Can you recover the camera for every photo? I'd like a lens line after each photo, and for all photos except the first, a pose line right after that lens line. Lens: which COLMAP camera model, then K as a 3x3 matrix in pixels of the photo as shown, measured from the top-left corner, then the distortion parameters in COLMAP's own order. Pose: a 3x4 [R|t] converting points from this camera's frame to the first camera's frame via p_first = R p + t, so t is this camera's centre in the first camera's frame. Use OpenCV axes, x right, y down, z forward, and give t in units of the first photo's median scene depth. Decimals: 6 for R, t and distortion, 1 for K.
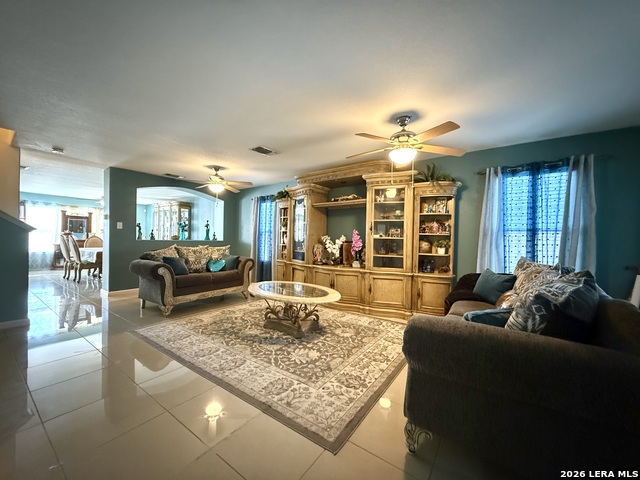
lens RADIAL K [[255.0, 0, 318.5], [0, 255.0, 240.1], [0, 0, 1]] dist [-0.001814, 0.000295]
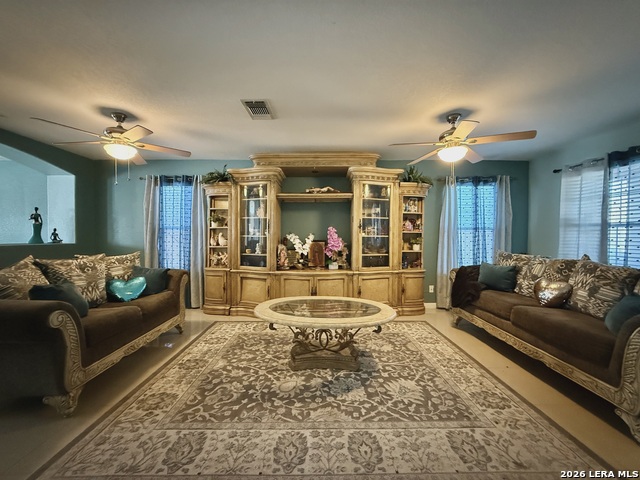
lens RADIAL K [[255.0, 0, 318.4], [0, 255.0, 240.4], [0, 0, 1]] dist [-0.001814, 0.000295]
pose [[0.807791, -0.025089, 0.588934, -0.489260], [0.014863, 0.999643, 0.022199, -0.017621], [-0.589281, -0.009179, 0.807876, 0.363813]]
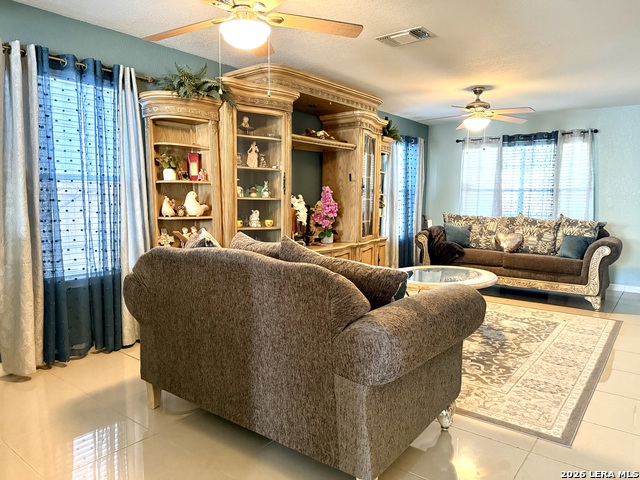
lens RADIAL K [[454.3, 0, 322.3], [0, 454.3, 241.6], [0, 0, 1]] dist [0.021013, -0.002186]
pose [[0.036818, -0.110698, 0.993172, -1.202213], [0.001085, 0.993850, 0.110733, -0.034406], [-0.999321, -0.003000, 0.036712, 1.138402]]
